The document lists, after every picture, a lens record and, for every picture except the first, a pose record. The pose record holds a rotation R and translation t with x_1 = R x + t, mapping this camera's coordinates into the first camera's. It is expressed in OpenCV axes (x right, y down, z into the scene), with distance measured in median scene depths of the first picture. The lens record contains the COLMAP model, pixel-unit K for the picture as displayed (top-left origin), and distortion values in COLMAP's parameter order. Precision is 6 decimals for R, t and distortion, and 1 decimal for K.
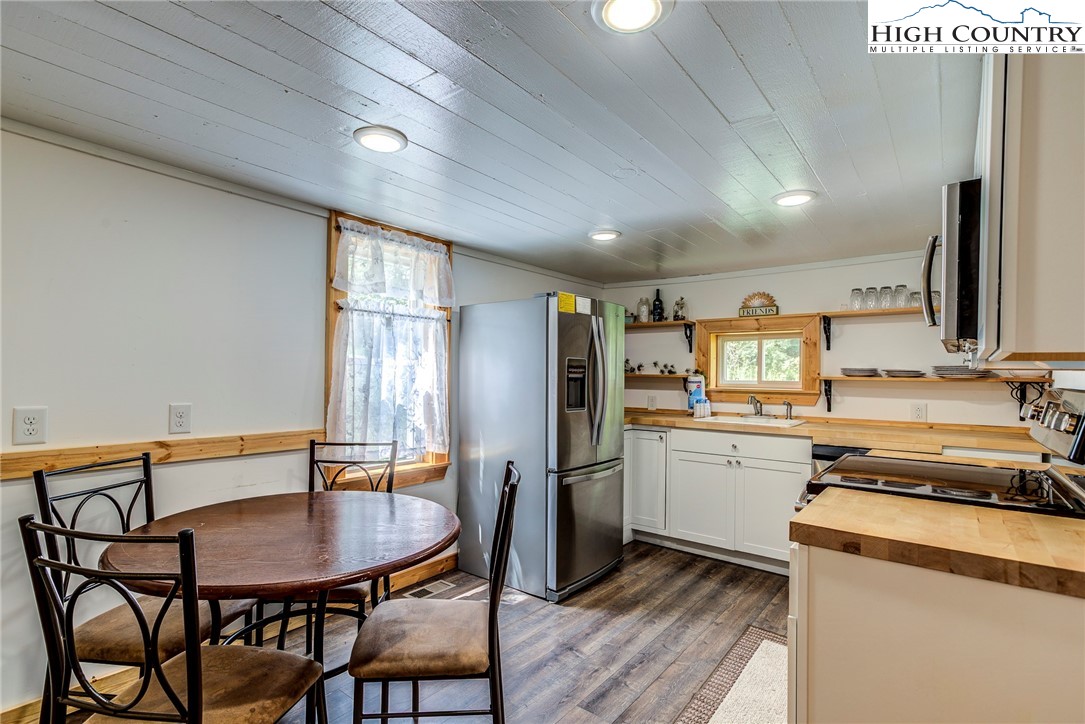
lens RADIAL K [[527.1, 0, 542.4], [0, 527.1, 369.3], [0, 0, 1]] dist [0.000268, -0.000010]
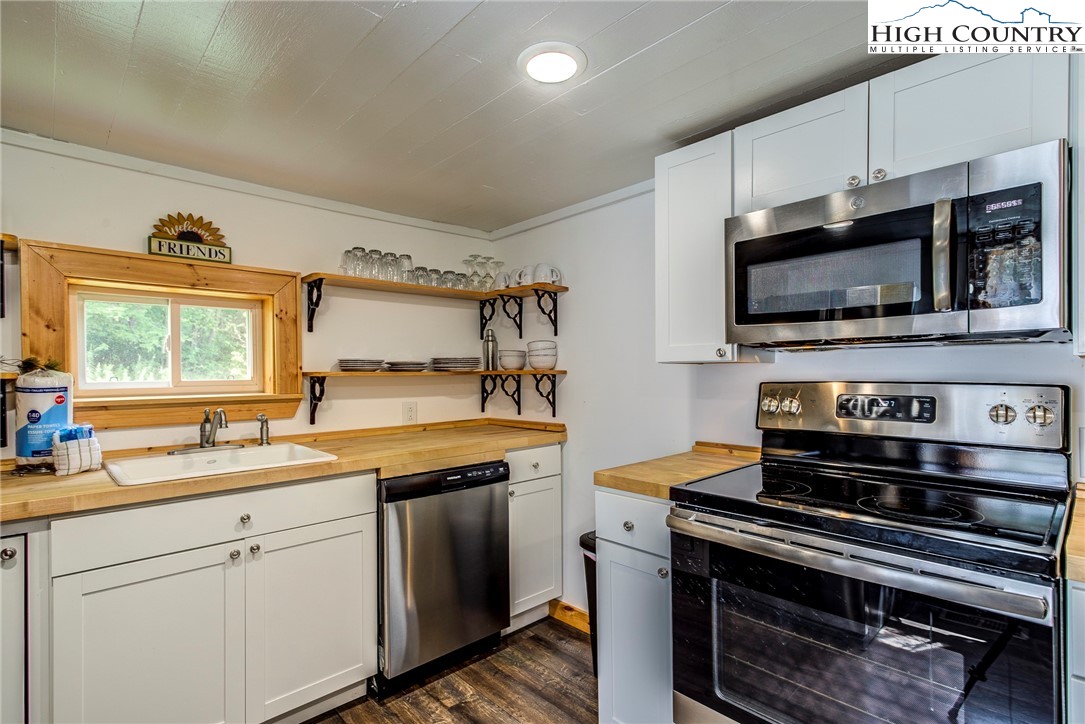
lens RADIAL K [[525.3, 0, 543.6], [0, 525.3, 369.8], [0, 0, 1]] dist [-0.006989, 0.002475]
pose [[0.158121, -0.010479, 0.987364, -0.060708], [-0.001202, 0.999941, 0.010805, 0.004176], [-0.987419, -0.002895, 0.158099, 0.606302]]
